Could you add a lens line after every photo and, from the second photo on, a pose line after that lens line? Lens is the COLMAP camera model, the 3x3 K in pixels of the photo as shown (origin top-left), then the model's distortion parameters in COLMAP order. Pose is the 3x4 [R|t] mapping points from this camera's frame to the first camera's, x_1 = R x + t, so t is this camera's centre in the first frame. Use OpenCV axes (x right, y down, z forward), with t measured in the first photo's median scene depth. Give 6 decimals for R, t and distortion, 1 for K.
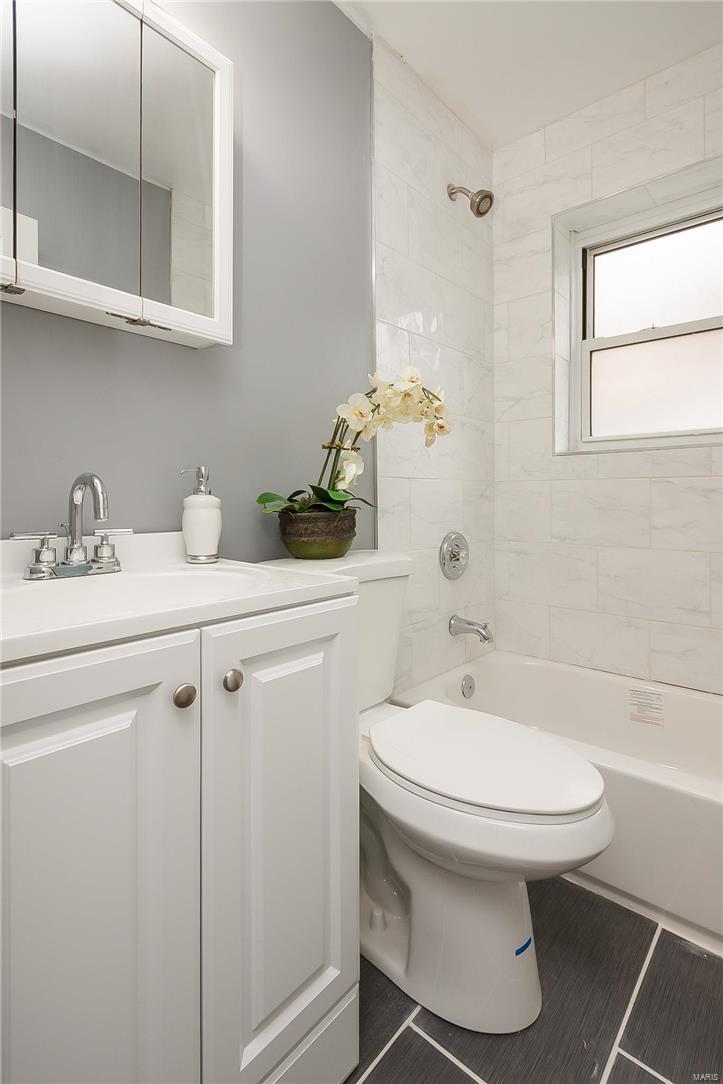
lens RADIAL K [[500.7, 0, 366.0], [0, 500.7, 496.4], [0, 0, 1]] dist [0.003732, 0.003314]
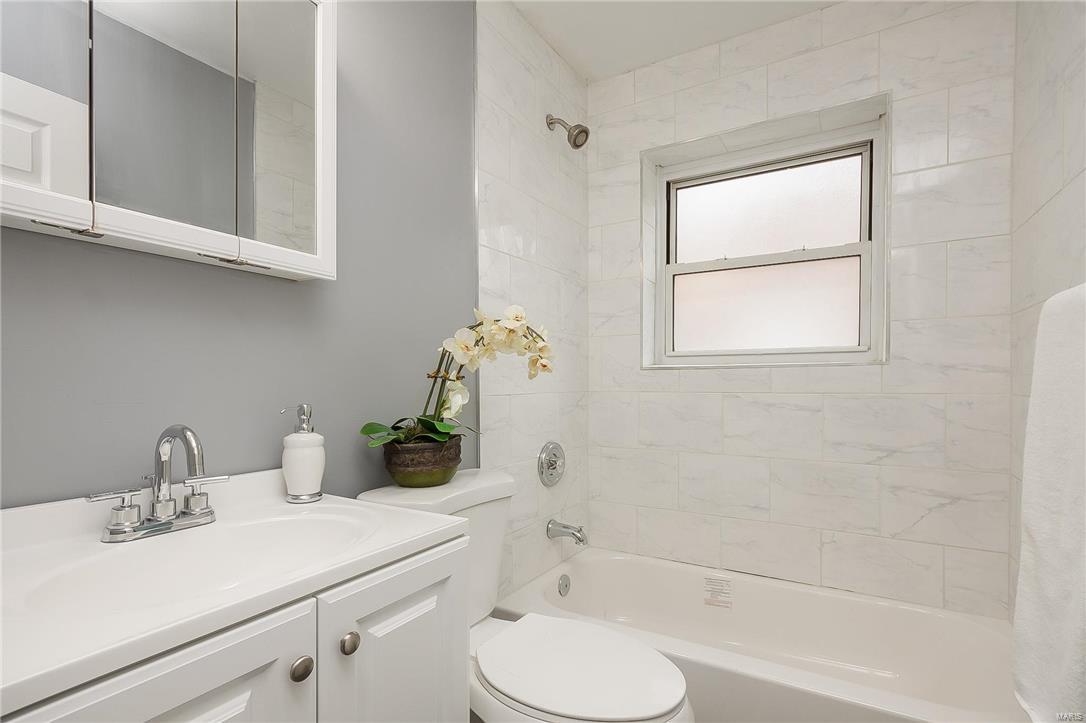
lens RADIAL K [[501.6, 0, 546.0], [0, 501.6, 364.3], [0, 0, 1]] dist [0.003732, 0.003314]
pose [[0.983039, -0.002495, 0.183382, -0.034076], [-0.000506, 0.999867, 0.016315, -0.126188], [-0.183399, -0.016131, 0.982906, -0.041066]]
